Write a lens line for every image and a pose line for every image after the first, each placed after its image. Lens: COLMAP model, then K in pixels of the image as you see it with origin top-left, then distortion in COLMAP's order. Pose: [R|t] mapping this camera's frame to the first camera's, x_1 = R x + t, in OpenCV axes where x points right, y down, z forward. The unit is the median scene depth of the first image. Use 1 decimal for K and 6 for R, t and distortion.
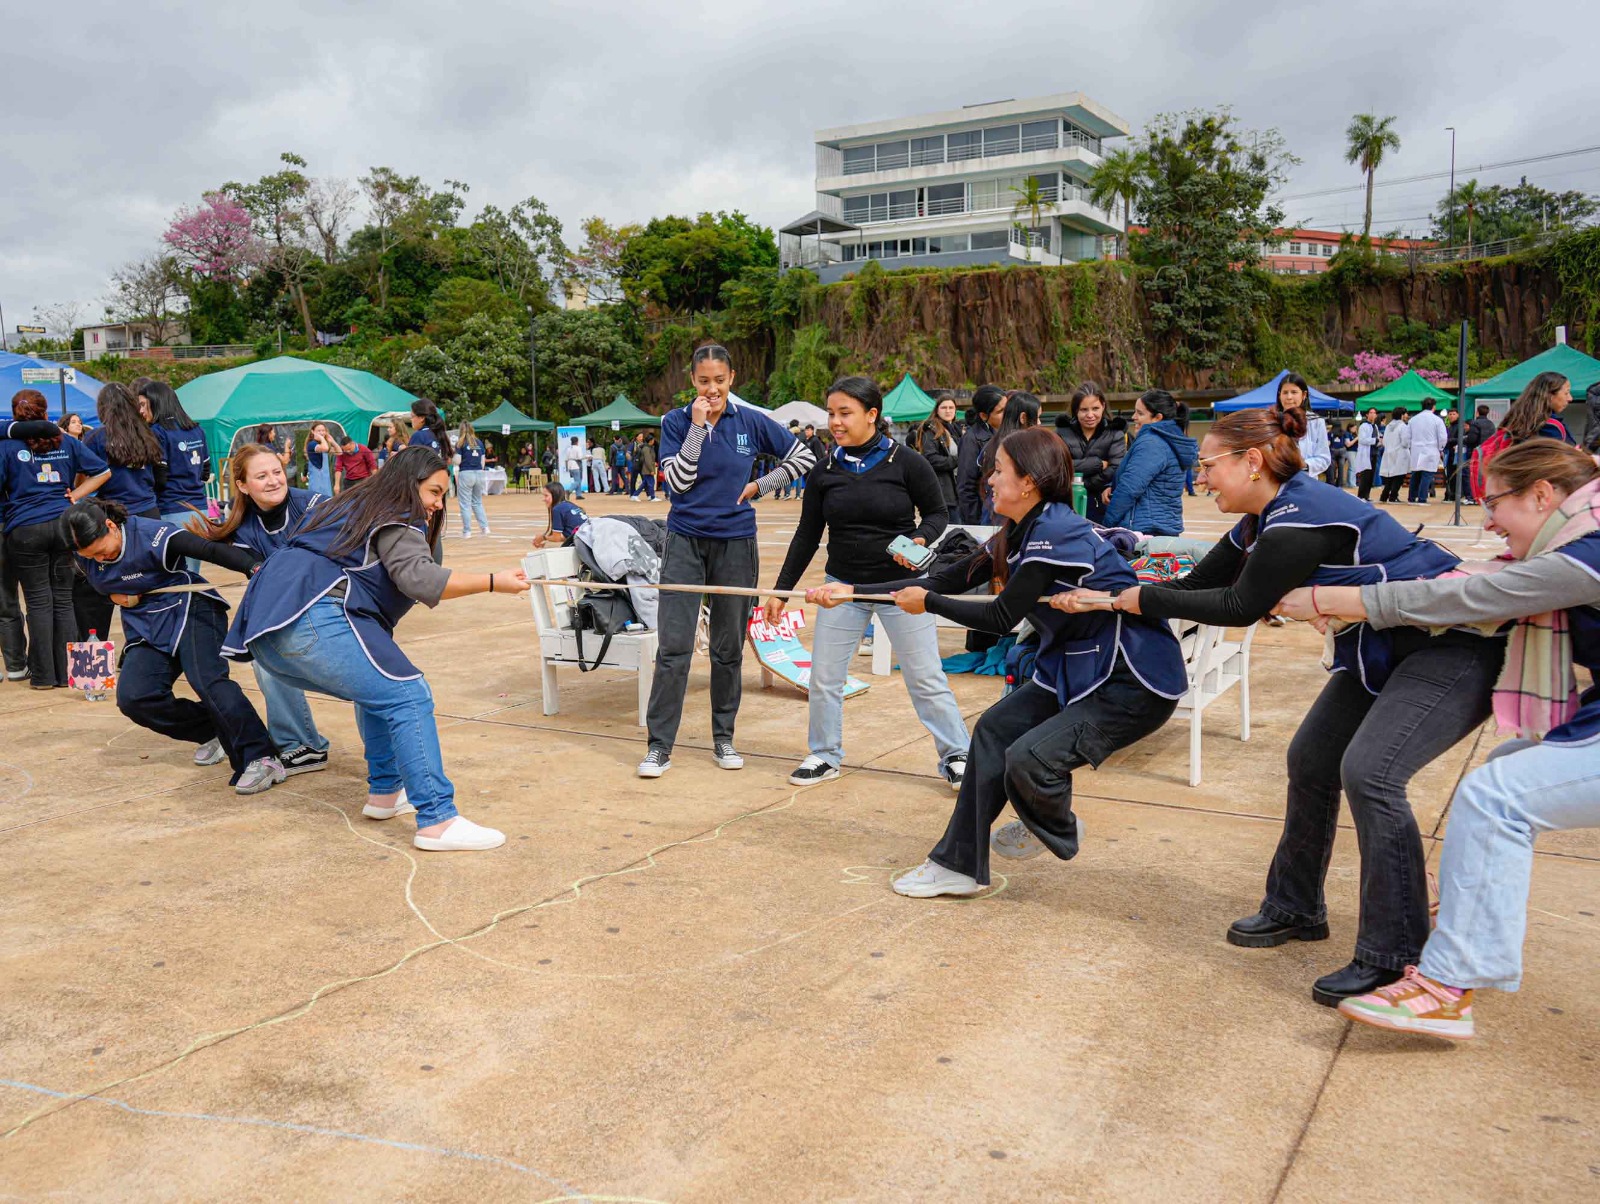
lens RADIAL K [[1436.1, 0, 800.0], [0, 1436.1, 602.0], [0, 0, 1]] dist [-0.000425, -0.018037]
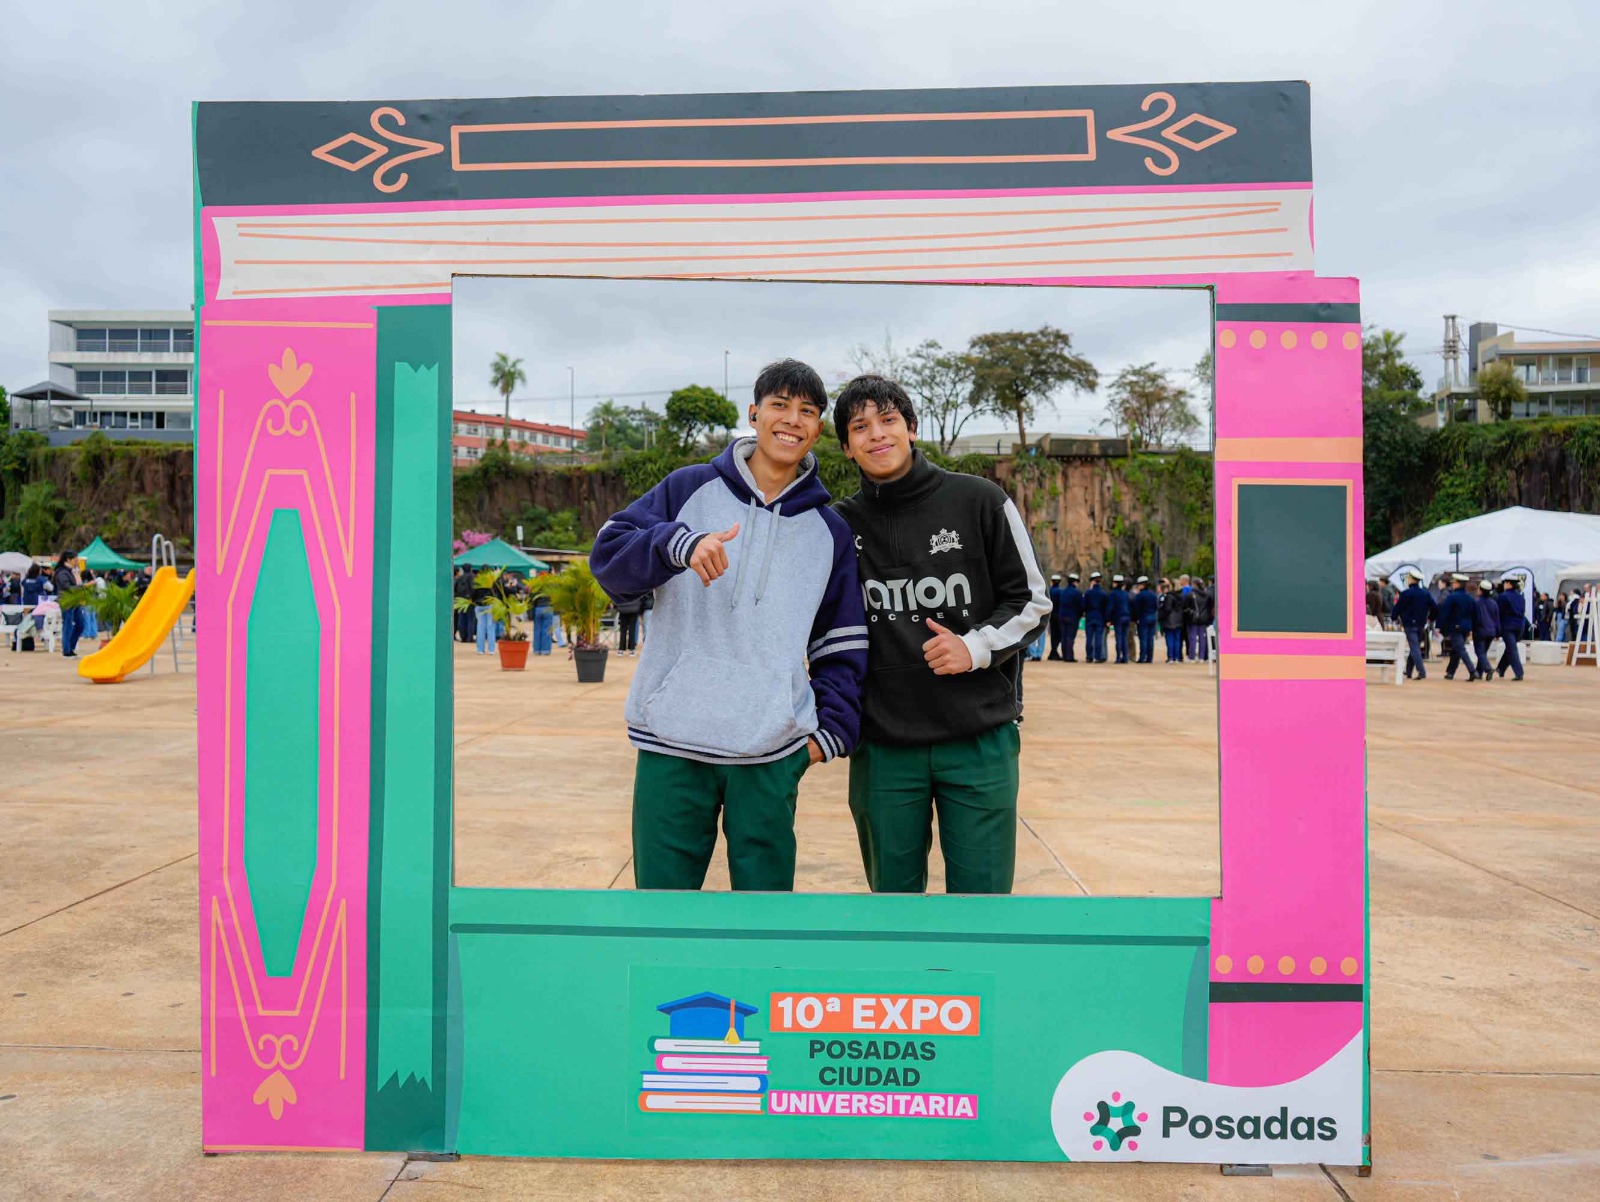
lens RADIAL K [[1436.1, 0, 800.0], [0, 1436.1, 601.0], [0, 0, 1]] dist [-0.000425, -0.018037]
pose [[0.884157, 0.021363, 0.466701, 0.013119], [0.028753, 0.994572, -0.099998, 0.034653], [-0.466304, 0.101833, 0.878744, -0.287620]]
